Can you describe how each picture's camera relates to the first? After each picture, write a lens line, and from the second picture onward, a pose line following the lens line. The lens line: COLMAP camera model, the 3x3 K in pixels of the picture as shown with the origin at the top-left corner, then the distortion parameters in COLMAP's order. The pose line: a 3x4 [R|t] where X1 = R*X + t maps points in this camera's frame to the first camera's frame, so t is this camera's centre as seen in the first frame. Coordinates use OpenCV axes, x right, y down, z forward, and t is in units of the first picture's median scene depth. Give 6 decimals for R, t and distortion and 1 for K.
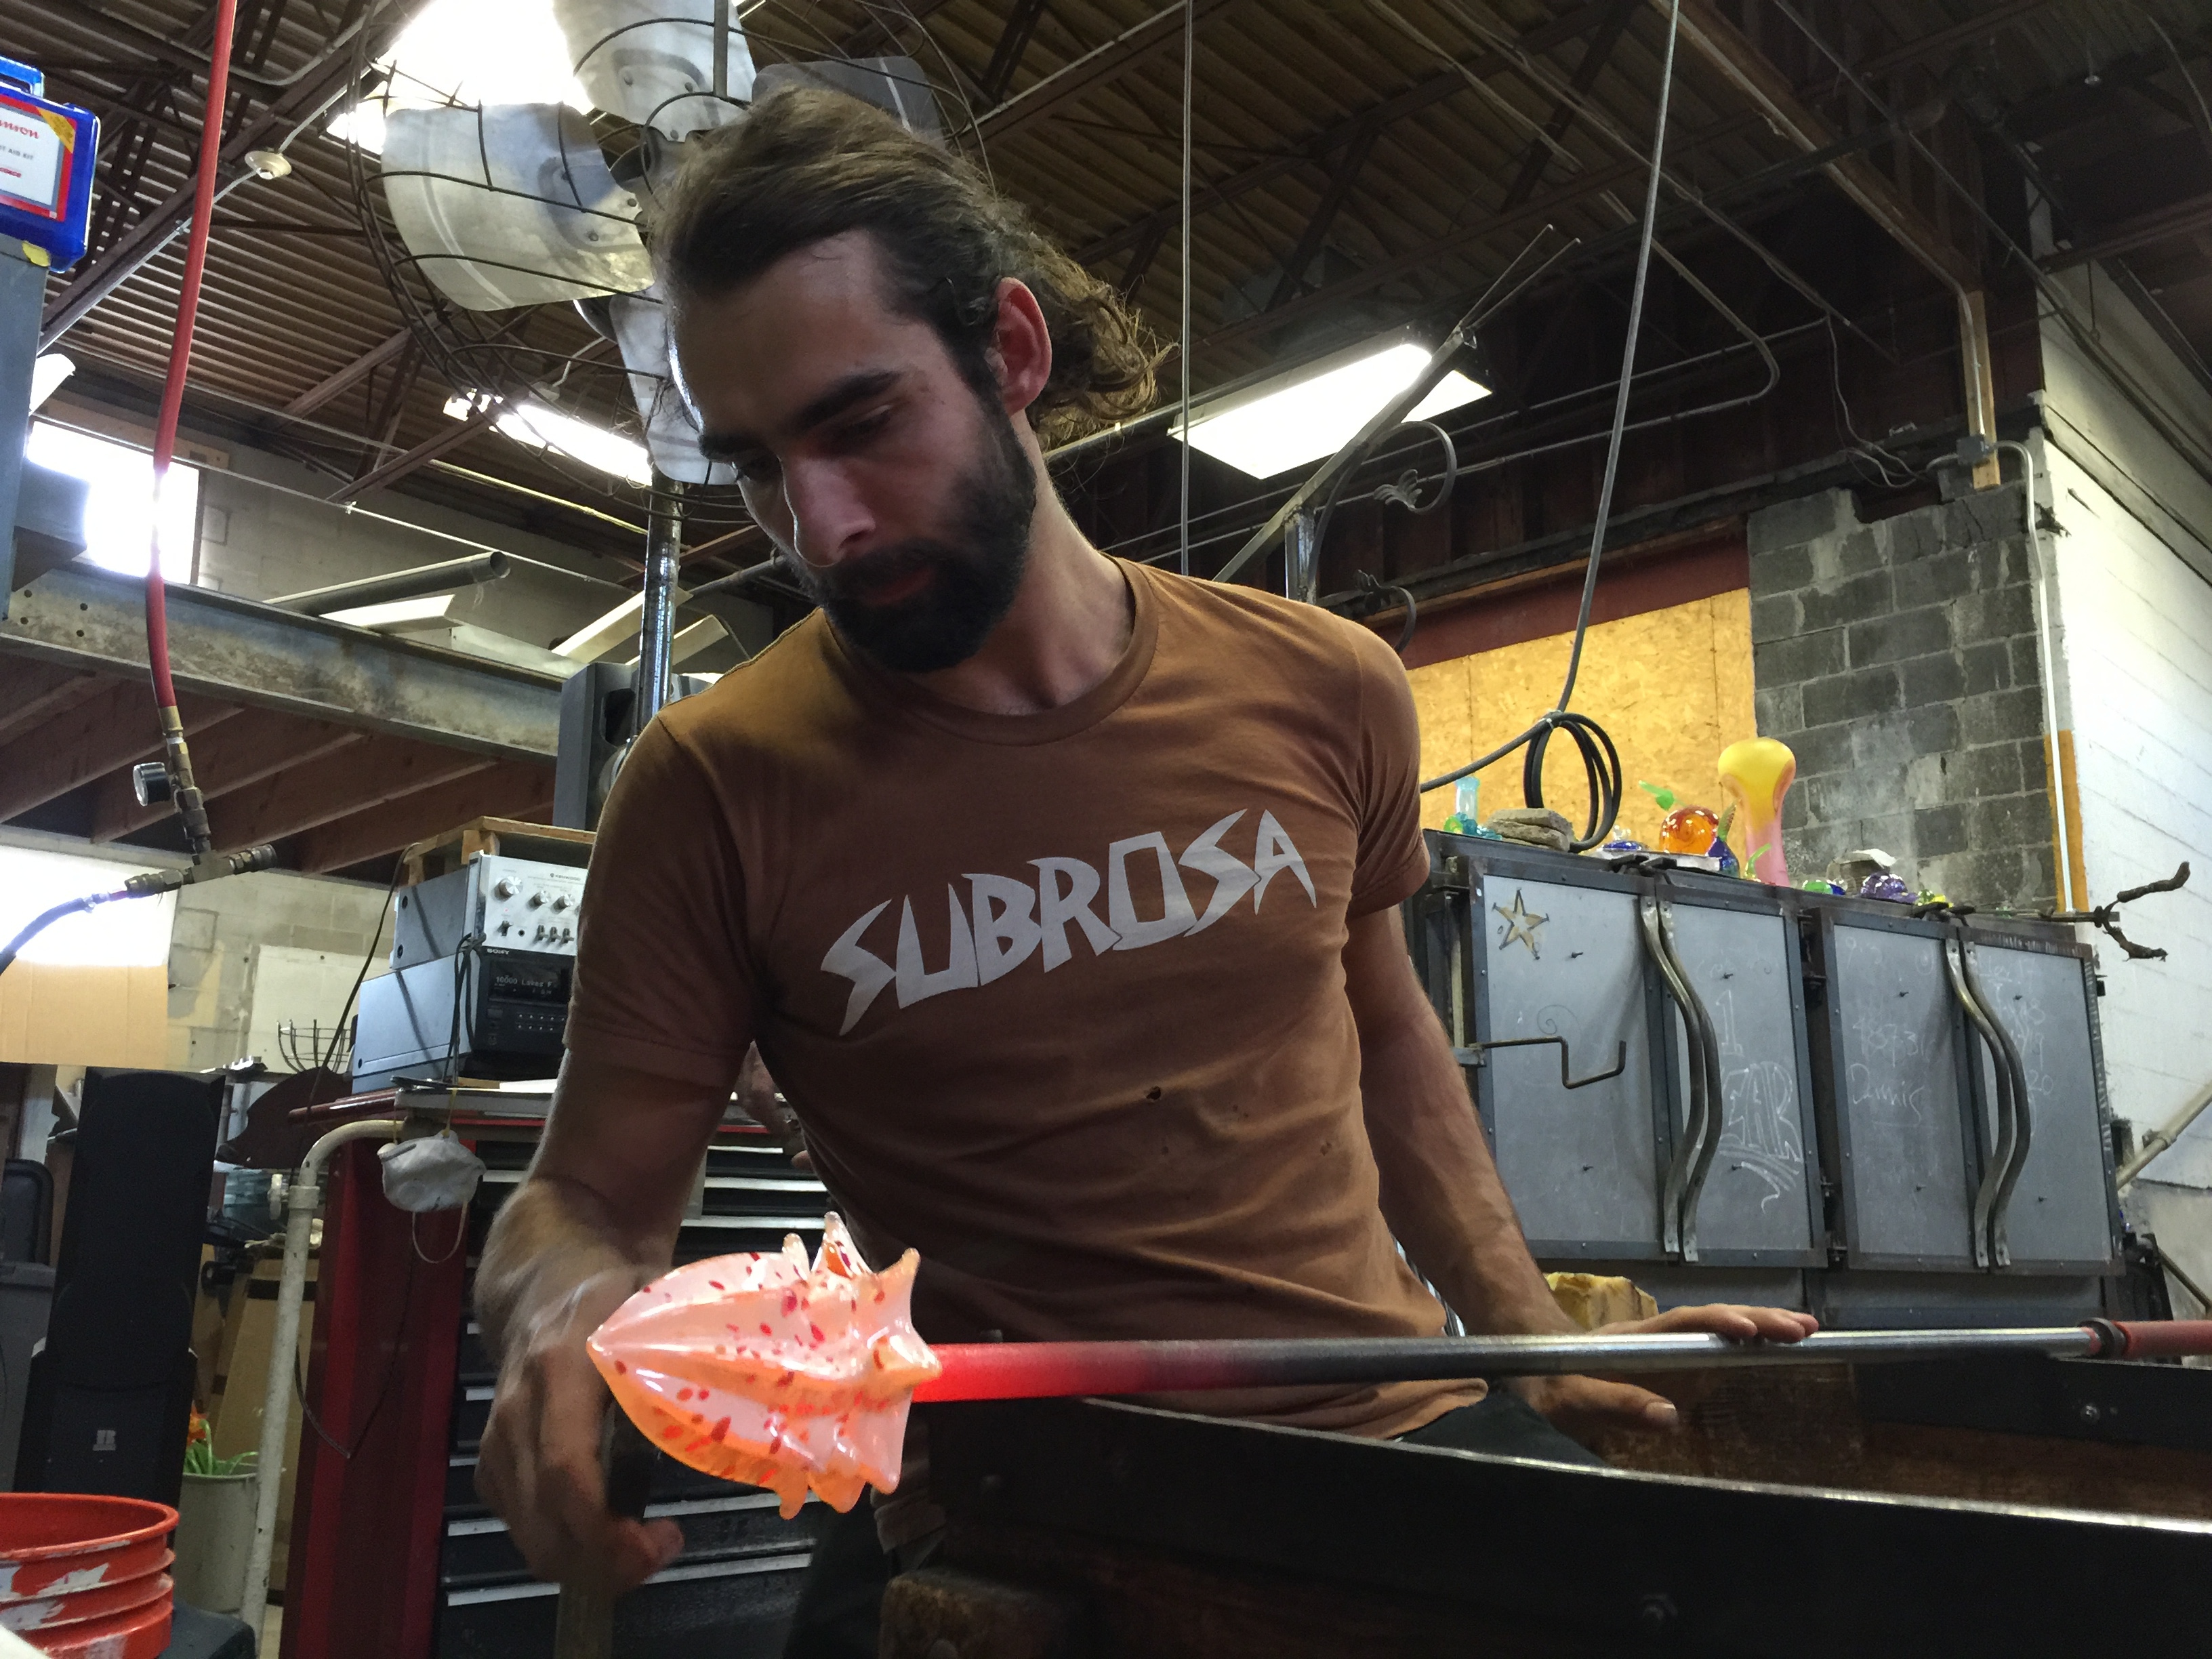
lens RADIAL K [[1885.2, 0, 1128.4], [0, 1885.2, 816.4], [0, 0, 1]] dist [0.079959, -0.103729]
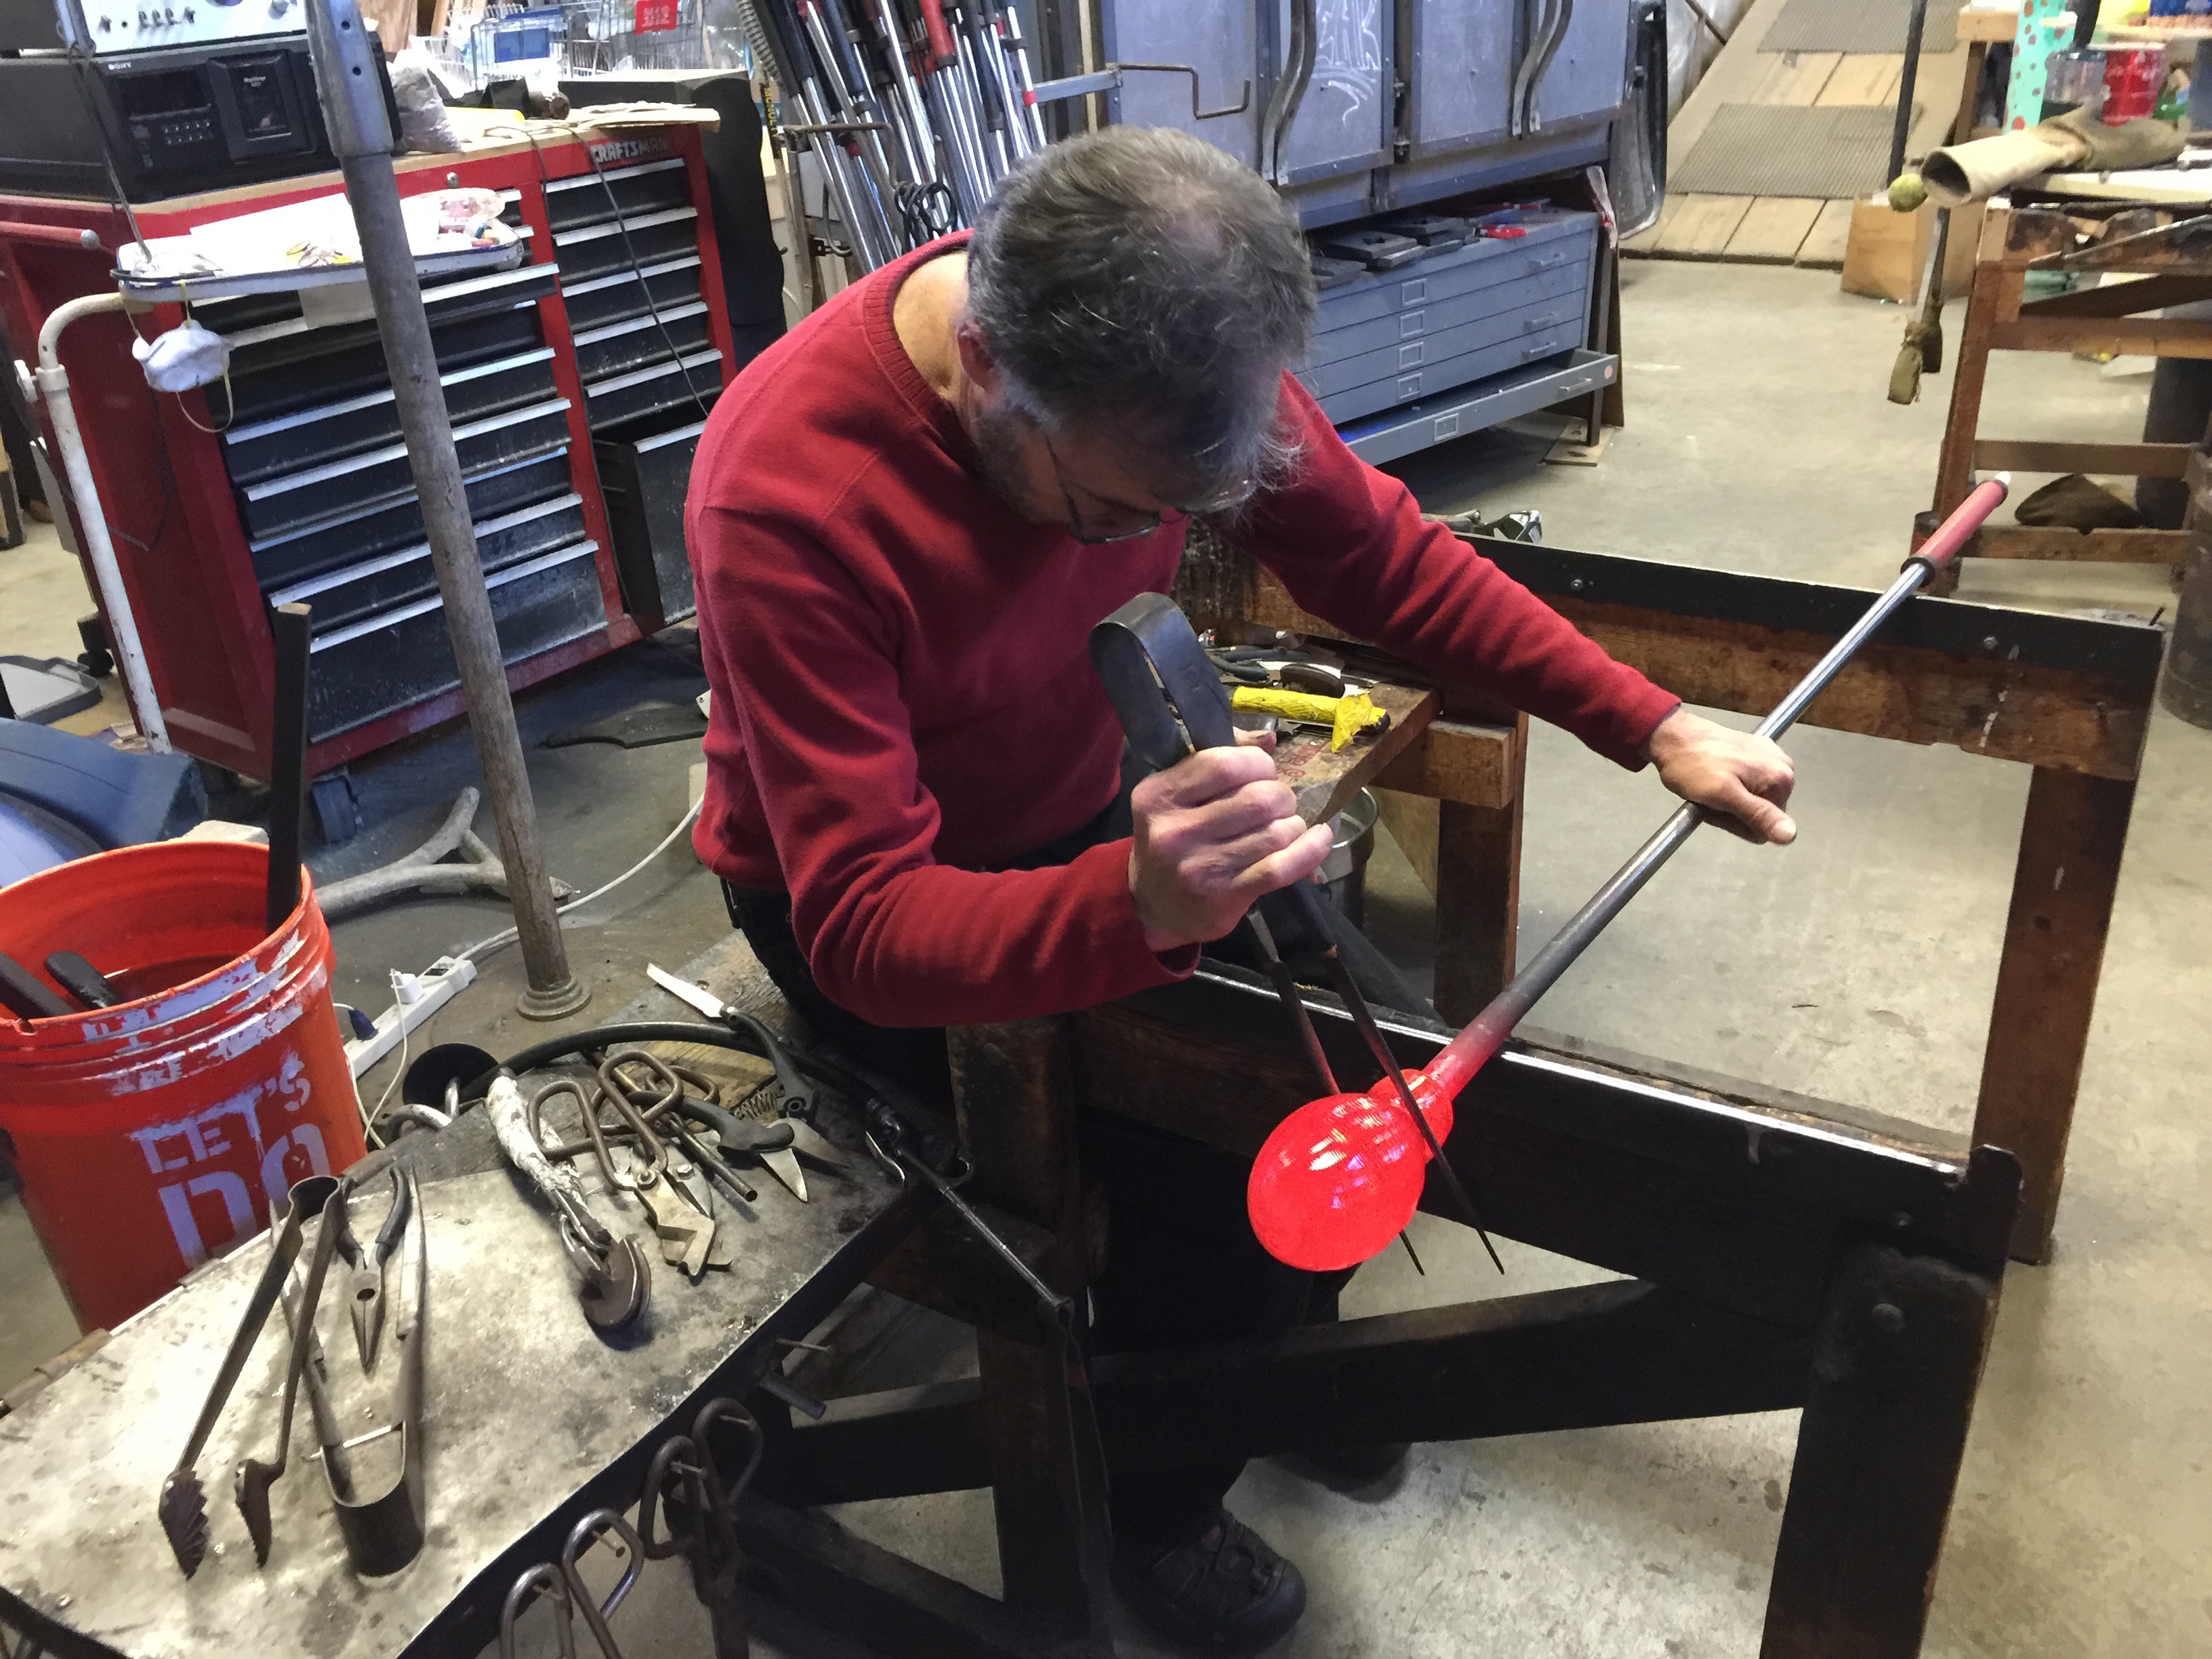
lens RADIAL K [[1885.2, 0, 1135.2], [0, 1885.2, 800.2], [0, 0, 1]] dist [0.079959, -0.103729]
pose [[0.968516, -0.161722, 0.189267, -0.063495], [0.004337, 0.771109, 0.636688, -0.201104], [-0.248912, -0.615822, 0.747533, -0.055448]]
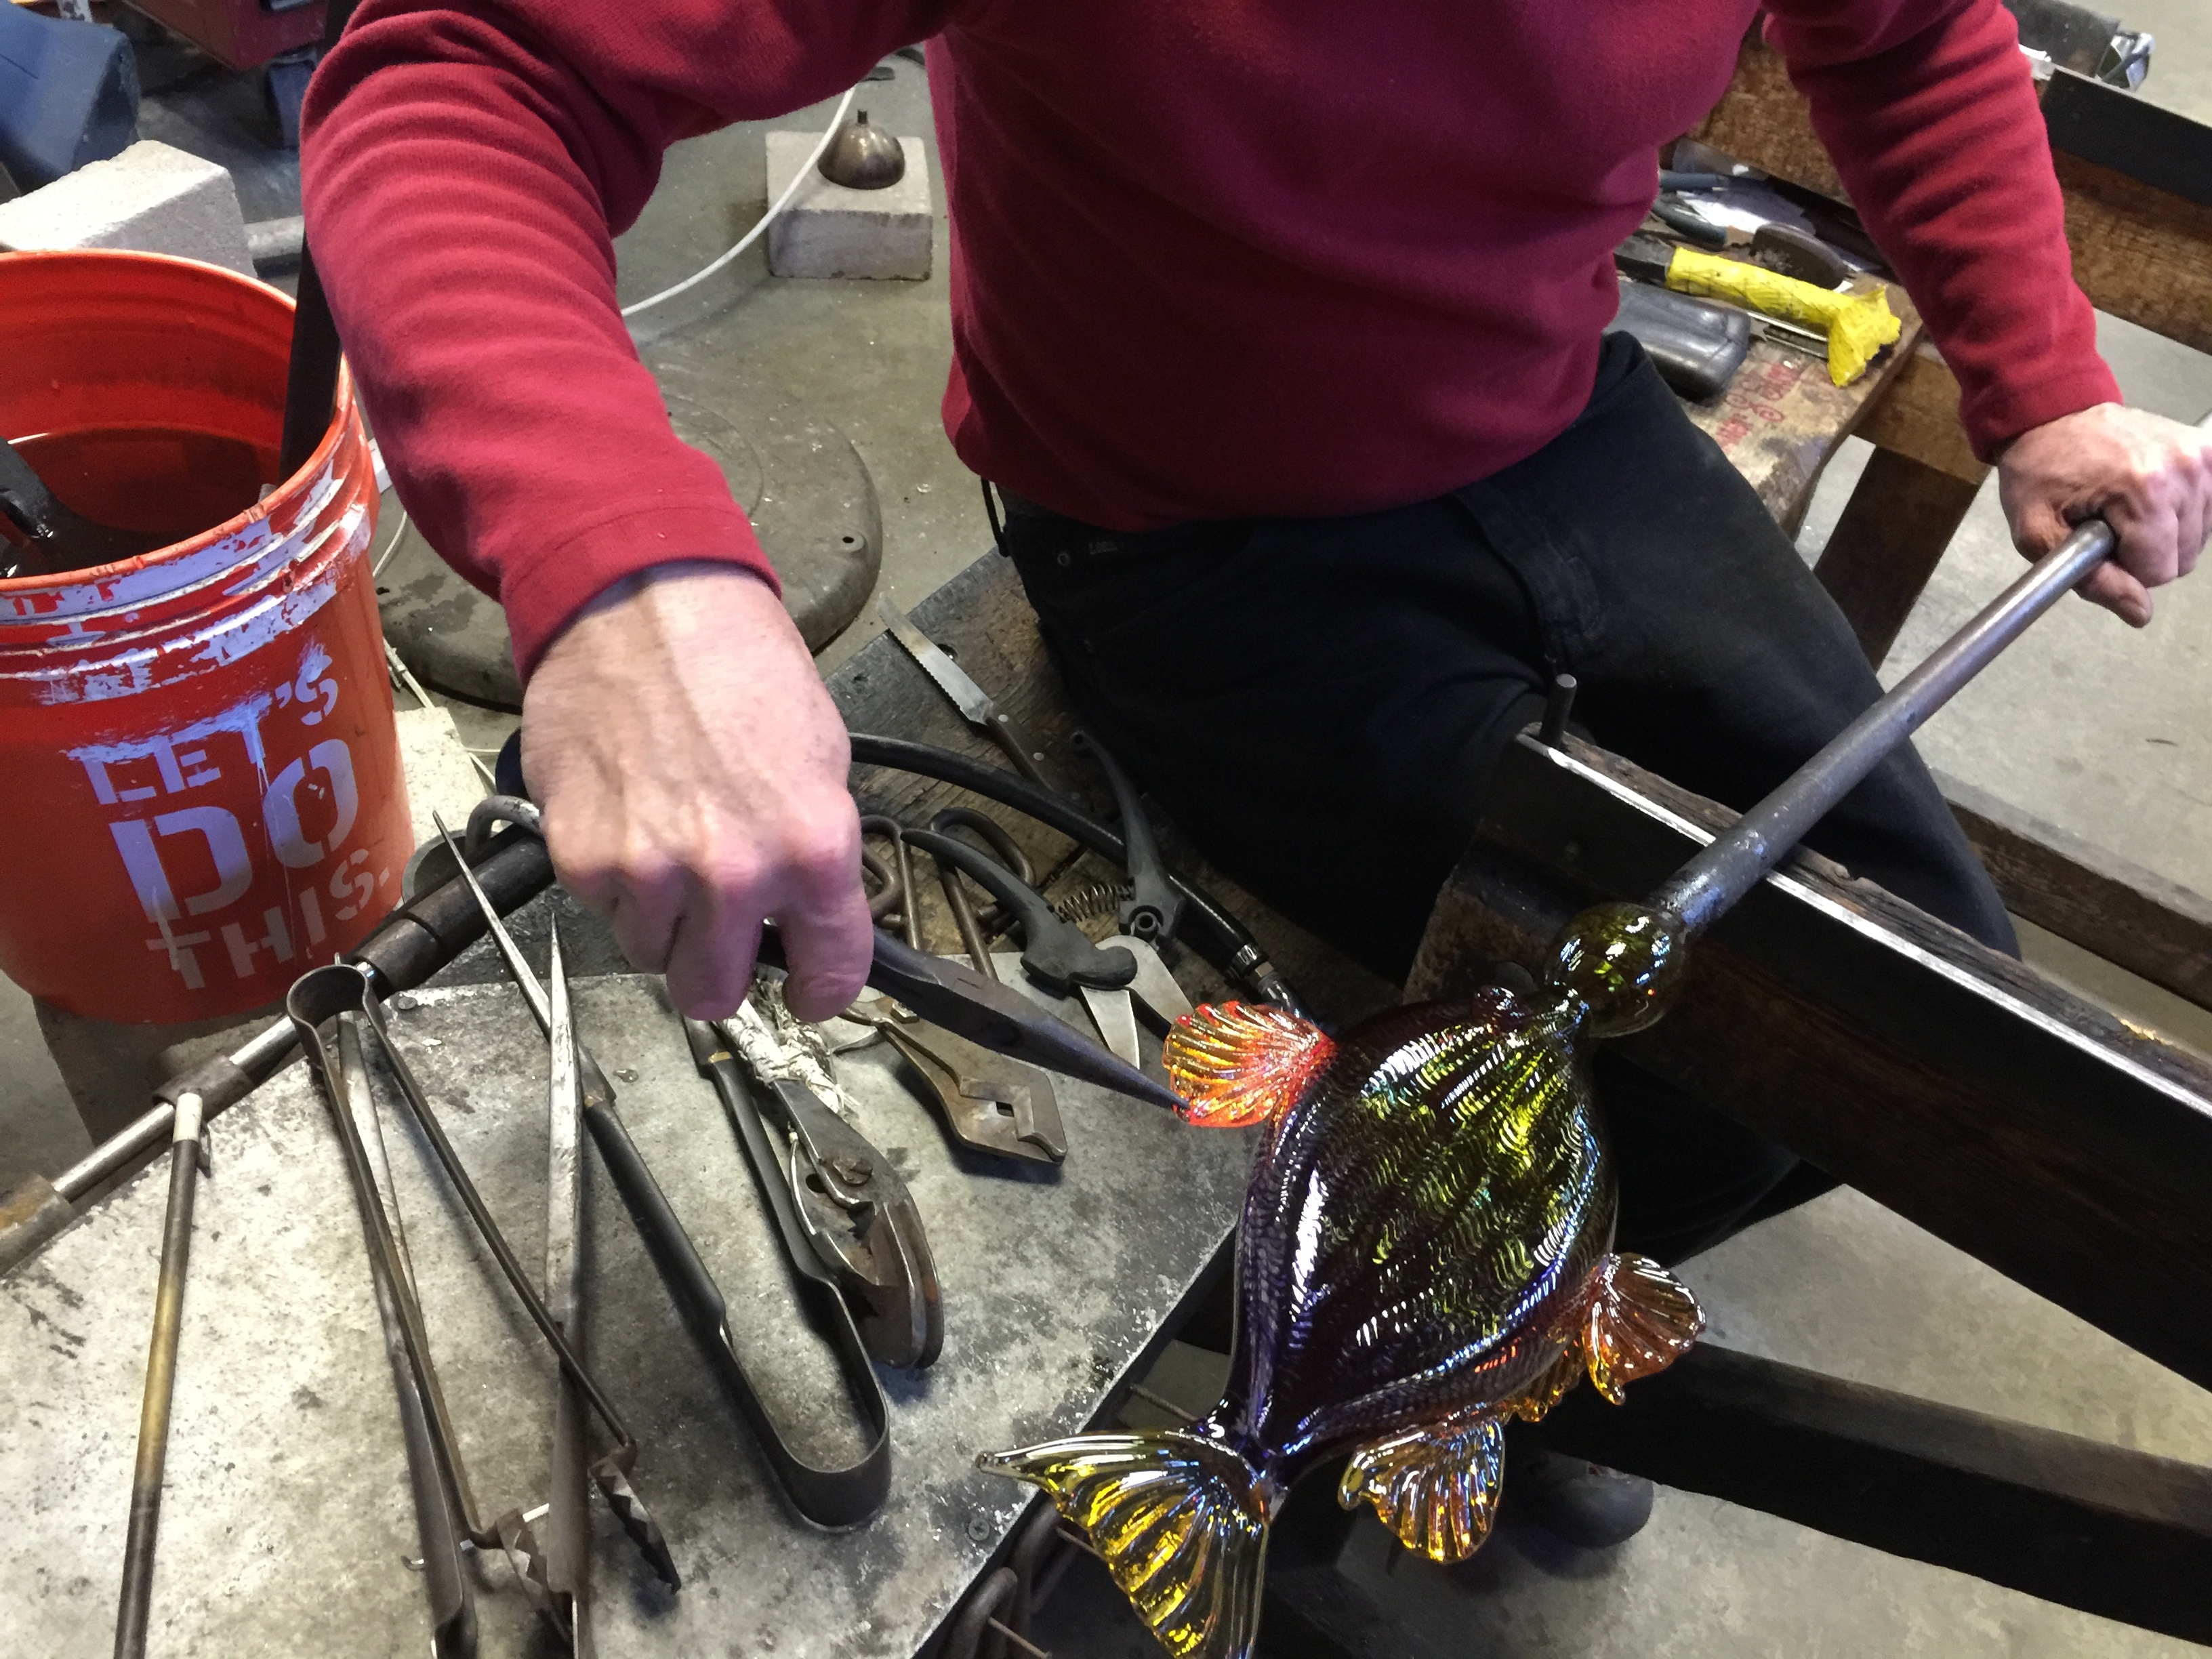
lens RADIAL K [[1885.2, 0, 1101.9], [0, 1885.2, 806.1], [0, 0, 1]] dist [0.079959, -0.103729]
pose [[0.980415, -0.053186, 0.189624, -0.122424], [-0.137278, 0.505825, 0.851643, -0.118804], [-0.141213, -0.860995, 0.488618, 0.122651]]
